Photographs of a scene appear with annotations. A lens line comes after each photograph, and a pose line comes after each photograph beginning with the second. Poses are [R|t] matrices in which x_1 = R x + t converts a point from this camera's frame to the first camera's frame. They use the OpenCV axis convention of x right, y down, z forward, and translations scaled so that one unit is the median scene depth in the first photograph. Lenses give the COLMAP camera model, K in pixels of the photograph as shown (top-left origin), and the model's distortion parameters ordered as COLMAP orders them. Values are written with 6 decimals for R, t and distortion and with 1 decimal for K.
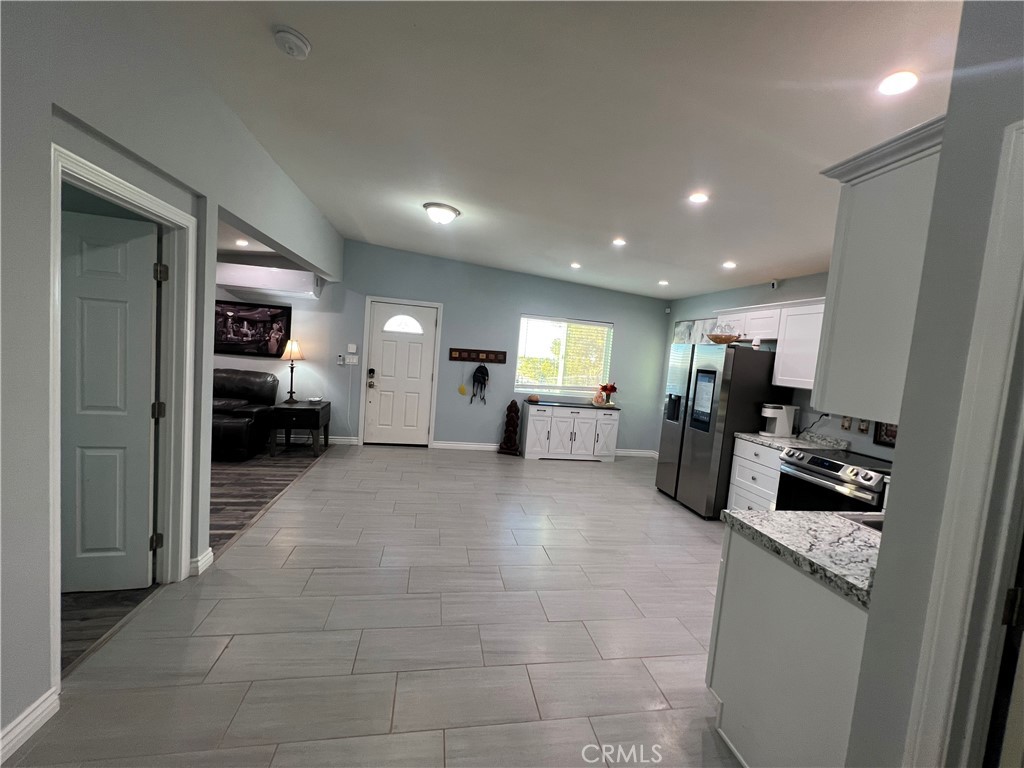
lens RADIAL K [[410.3, 0, 511.7], [0, 410.3, 380.8], [0, 0, 1]] dist [-0.001425, 0.000673]
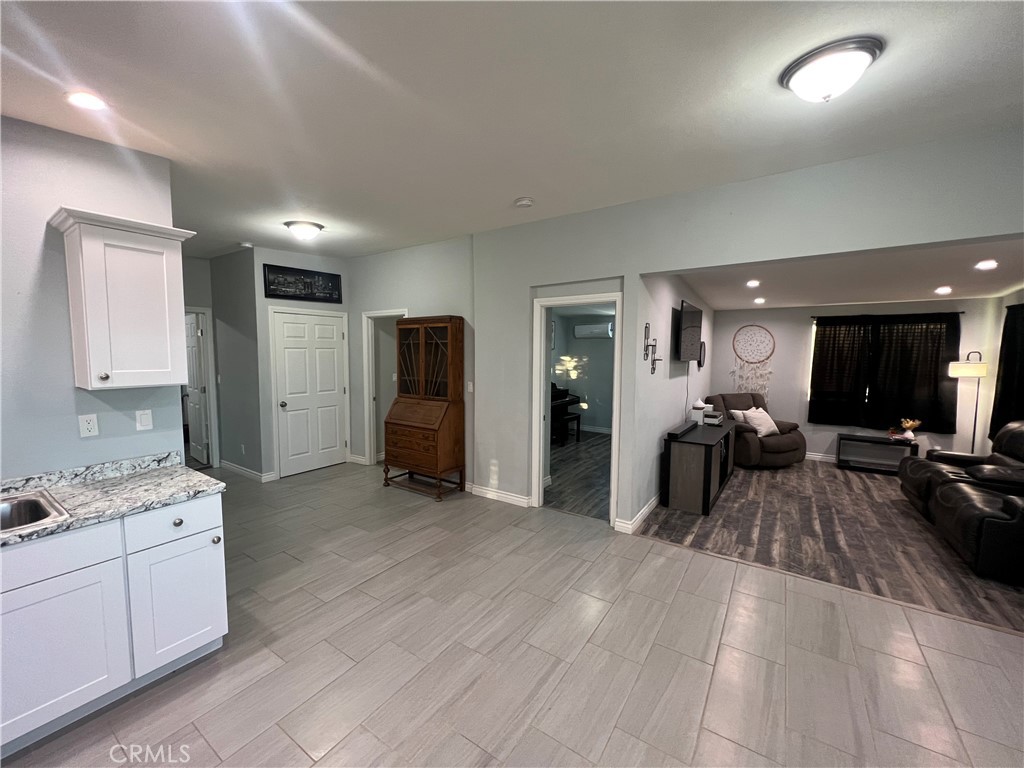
lens RADIAL K [[410.3, 0, 511.2], [0, 410.3, 388.6], [0, 0, 1]] dist [-0.001425, 0.000673]
pose [[-0.699294, -0.025695, -0.714372, 0.385366], [-0.116432, 0.990103, 0.078361, -0.069095], [0.705288, 0.137973, -0.695365, 1.151264]]
